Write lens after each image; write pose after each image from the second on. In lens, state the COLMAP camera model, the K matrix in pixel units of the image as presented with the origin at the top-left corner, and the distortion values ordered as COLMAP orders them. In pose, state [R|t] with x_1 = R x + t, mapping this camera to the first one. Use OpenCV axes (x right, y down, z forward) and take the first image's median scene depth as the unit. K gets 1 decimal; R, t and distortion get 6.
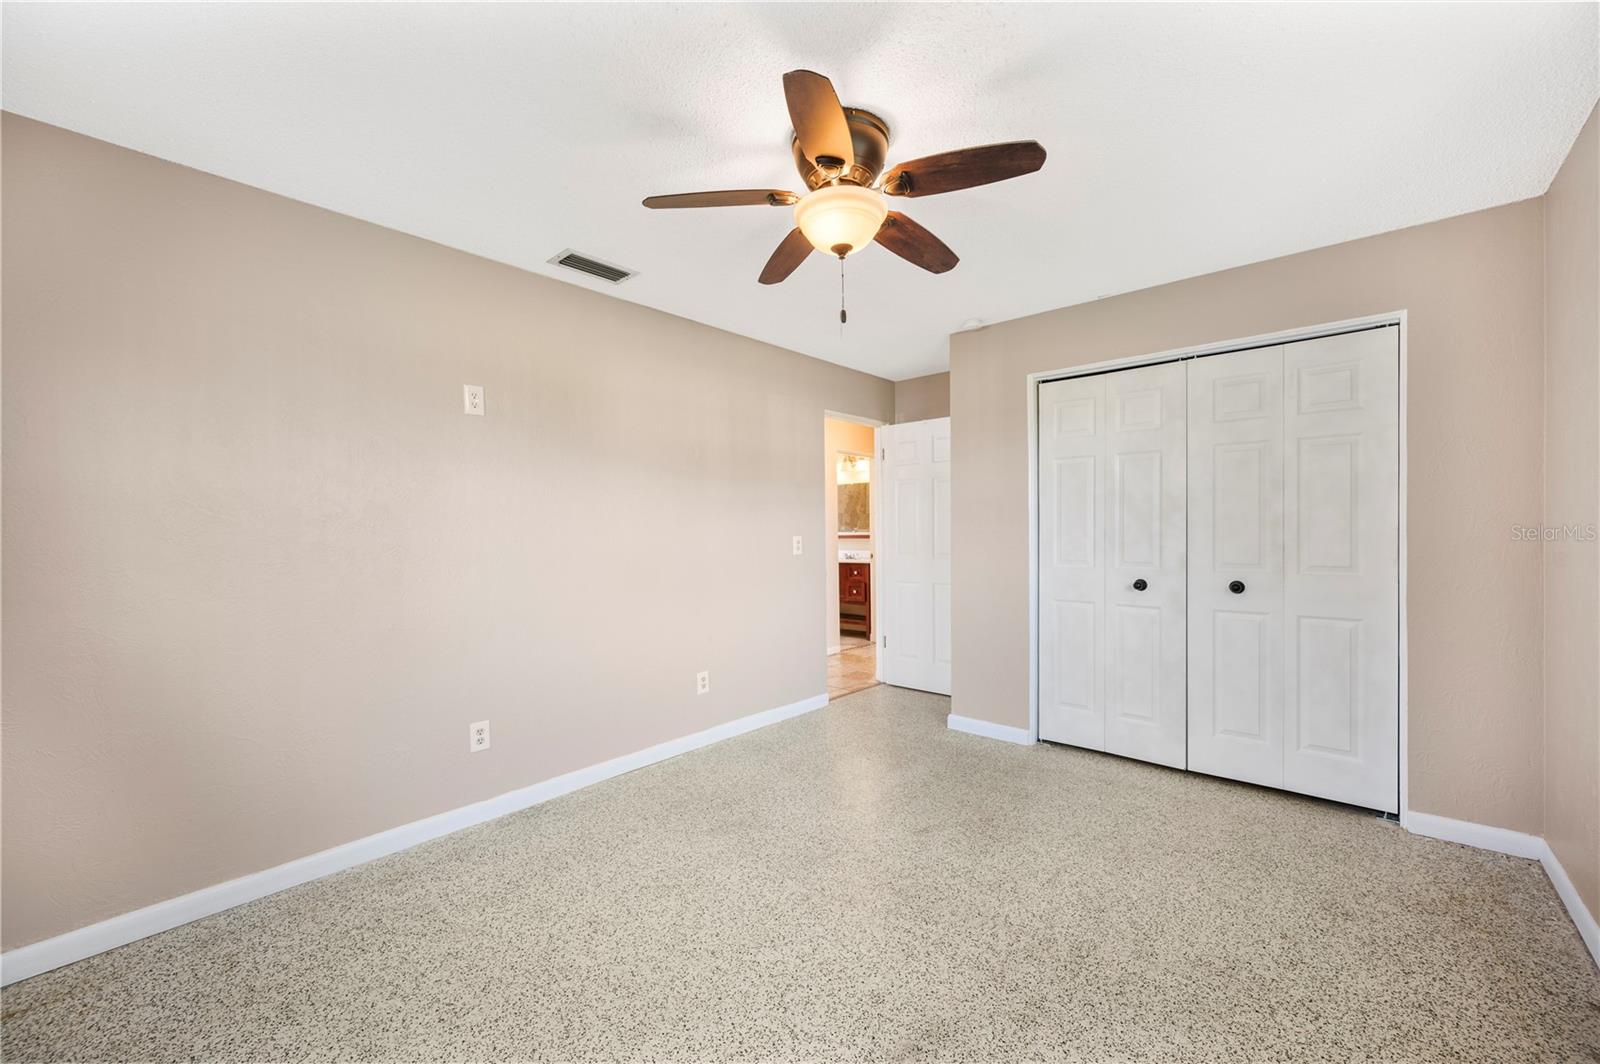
lens RADIAL K [[634.1, 0, 801.3], [0, 634.1, 533.8], [0, 0, 1]] dist [0.000285, -0.000070]
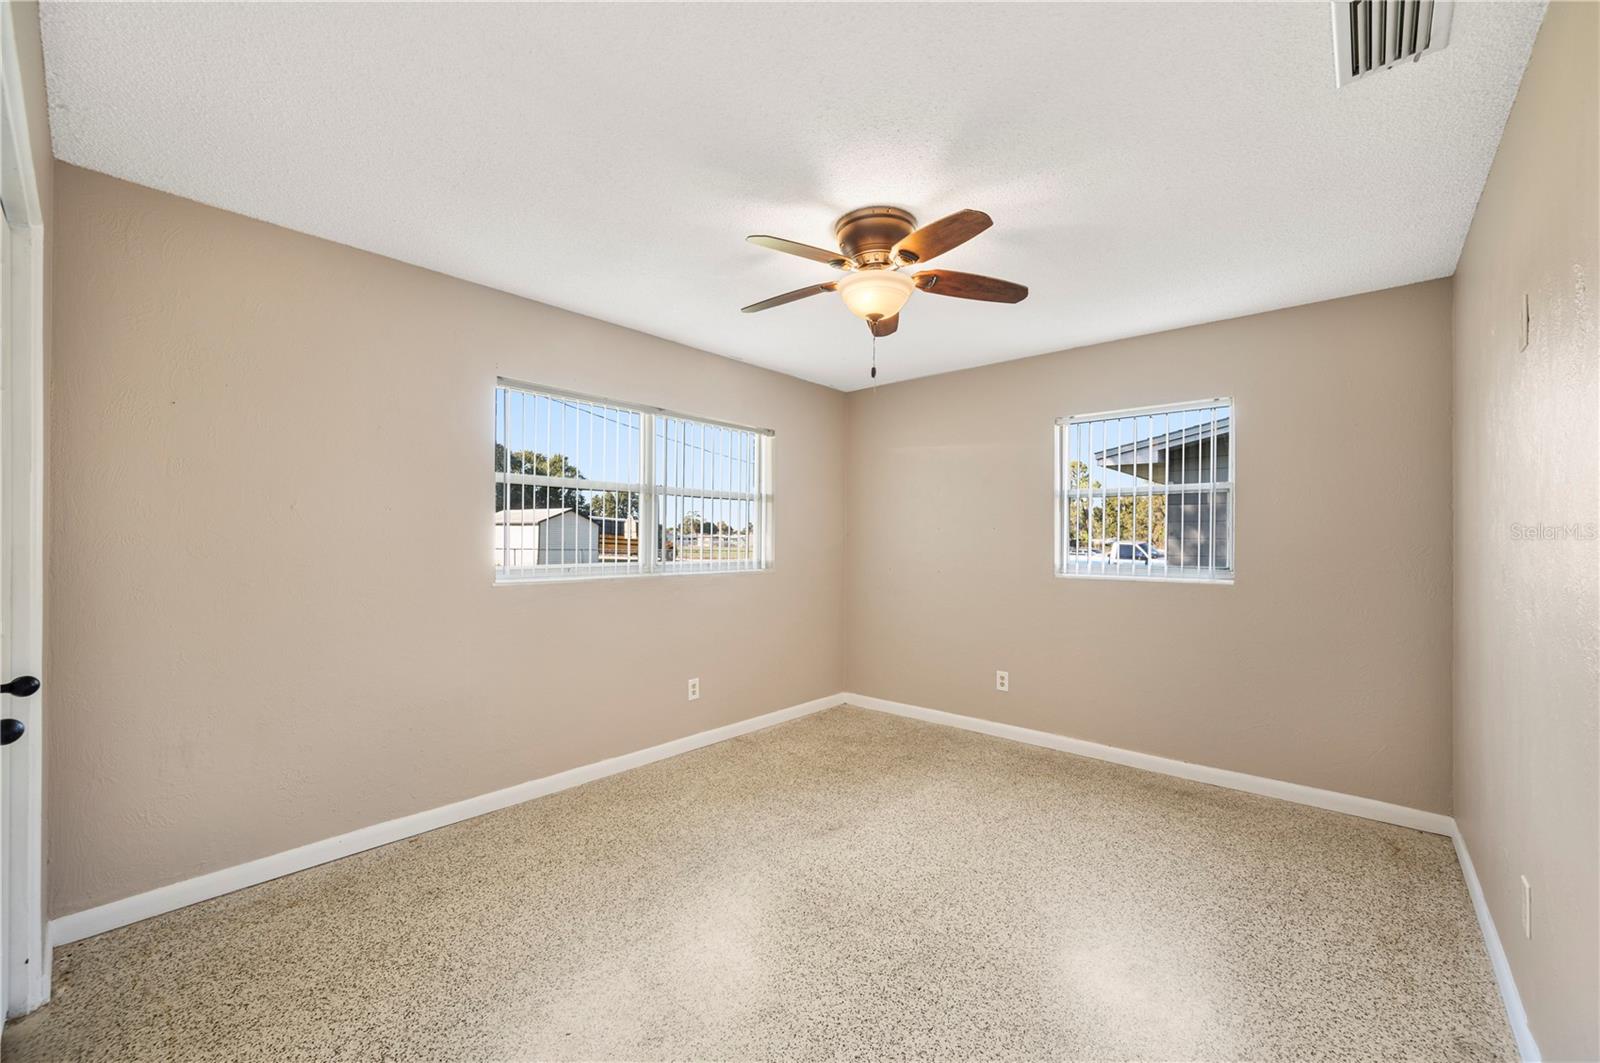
lens RADIAL K [[634.1, 0, 798.8], [0, 634.1, 536.5], [0, 0, 1]] dist [0.000285, -0.000070]
pose [[-0.999981, 0.005925, 0.001909, 0.197845], [0.005919, 0.999978, -0.003146, -0.022948], [-0.001927, -0.003135, -0.999993, 2.099975]]
